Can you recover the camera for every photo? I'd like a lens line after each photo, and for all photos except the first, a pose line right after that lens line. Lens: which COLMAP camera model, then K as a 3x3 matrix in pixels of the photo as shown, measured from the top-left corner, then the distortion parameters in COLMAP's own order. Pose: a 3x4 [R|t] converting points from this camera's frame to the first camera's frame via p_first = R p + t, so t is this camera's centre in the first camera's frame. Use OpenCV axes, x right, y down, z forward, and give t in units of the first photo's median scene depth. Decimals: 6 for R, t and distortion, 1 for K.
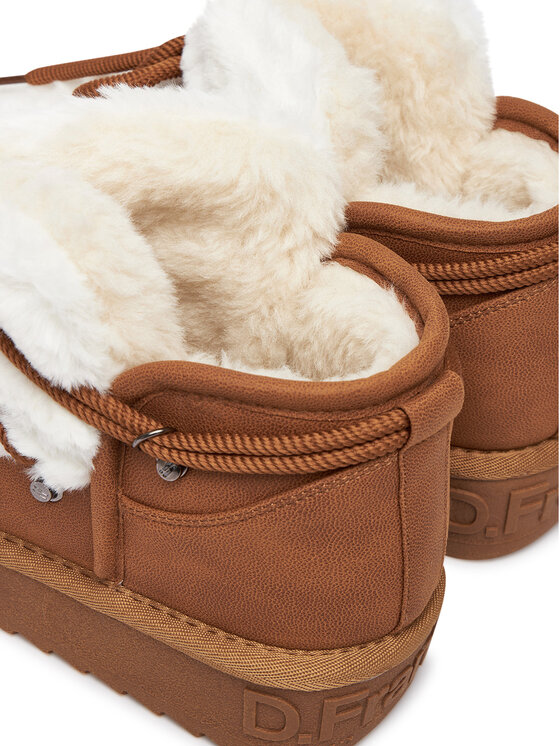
lens RADIAL K [[1585.2, 0, 277.3], [0, 1585.2, 373.9], [0, 0, 1]] dist [-0.092414, 0.000000]
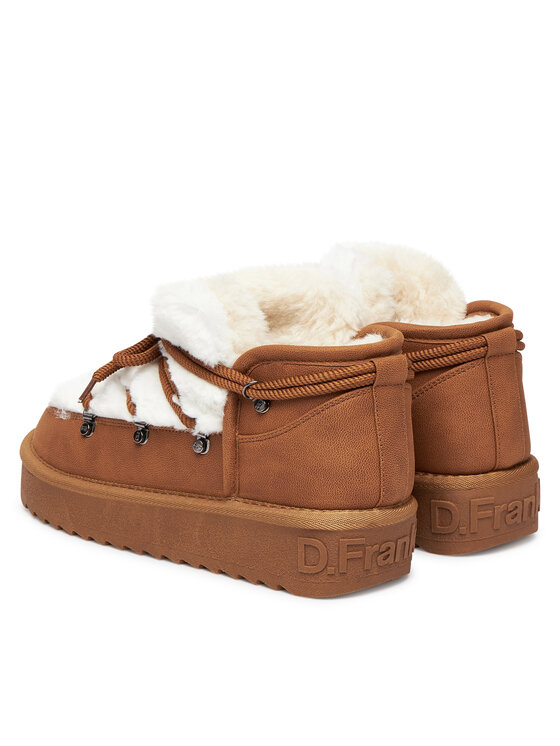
lens RADIAL K [[1585.2, 0, 281.2], [0, 1585.2, 372.6], [0, 0, 1]] dist [-0.092414, 0.000000]
pose [[0.989768, -0.010786, -0.142276, 0.223586], [-0.047015, 0.916797, -0.396577, 0.751816], [0.134716, 0.399208, 0.906909, -0.756203]]
